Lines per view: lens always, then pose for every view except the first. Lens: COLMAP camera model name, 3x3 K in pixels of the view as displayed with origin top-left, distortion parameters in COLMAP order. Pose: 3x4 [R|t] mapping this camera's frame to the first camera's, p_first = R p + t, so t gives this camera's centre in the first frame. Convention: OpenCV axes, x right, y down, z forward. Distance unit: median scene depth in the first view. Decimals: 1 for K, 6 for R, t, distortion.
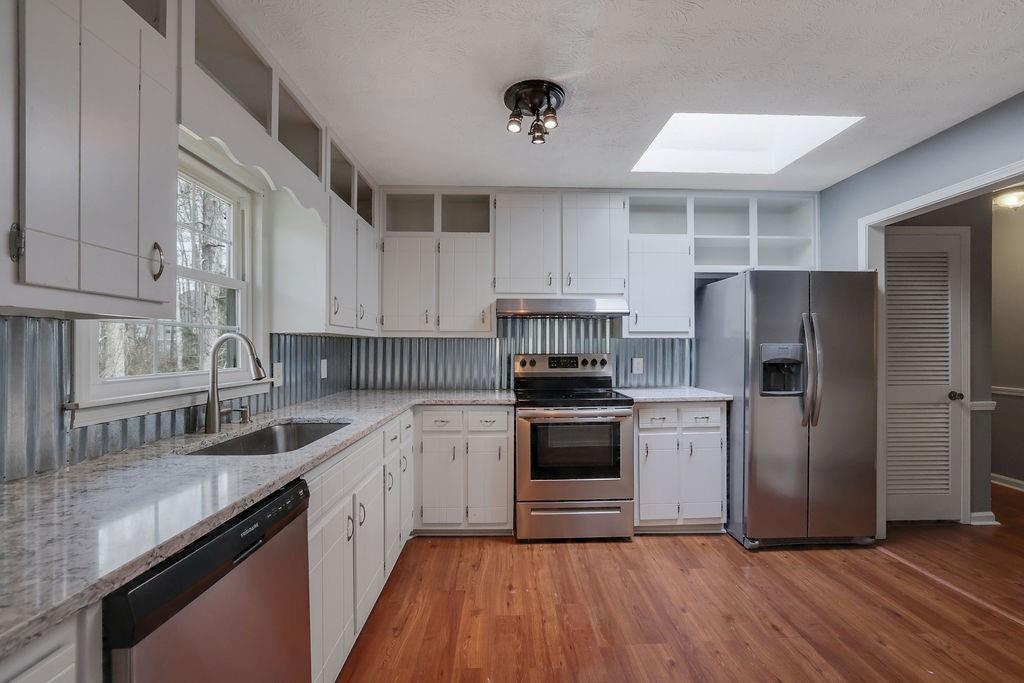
lens RADIAL K [[445.0, 0, 516.1], [0, 445.0, 348.9], [0, 0, 1]] dist [-0.024693, 0.000204]
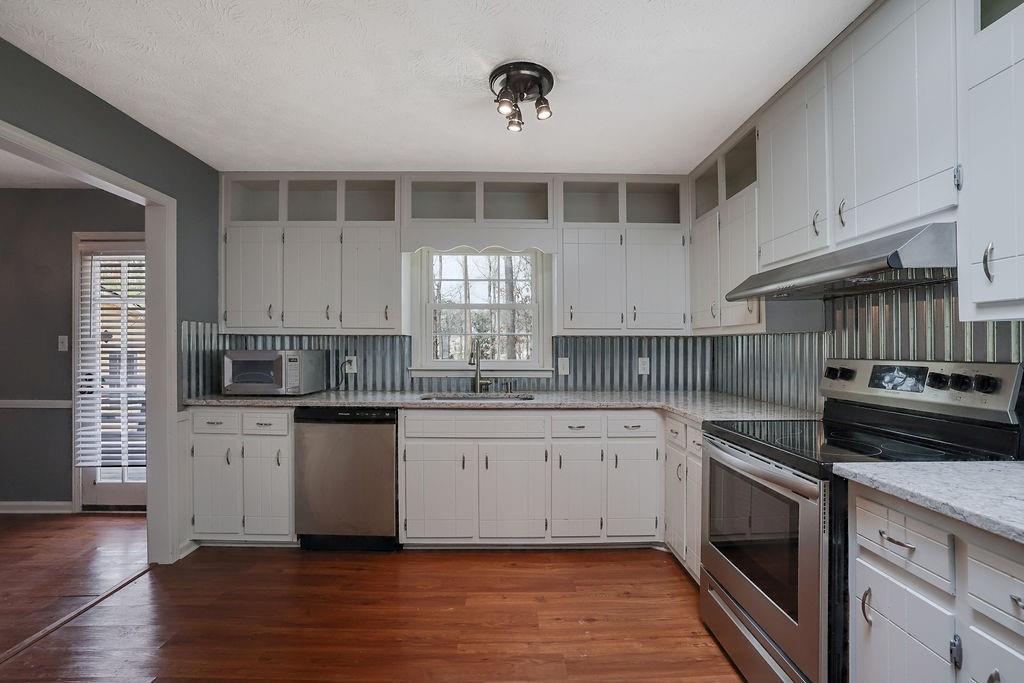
lens RADIAL K [[445.0, 0, 516.1], [0, 445.0, 348.9], [0, 0, 1]] dist [-0.024693, 0.000204]
pose [[-0.021759, 0.001678, -0.999762, 0.943378], [0.000992, 0.999998, 0.001657, -0.000975], [0.999763, -0.000955, -0.021761, 0.949541]]
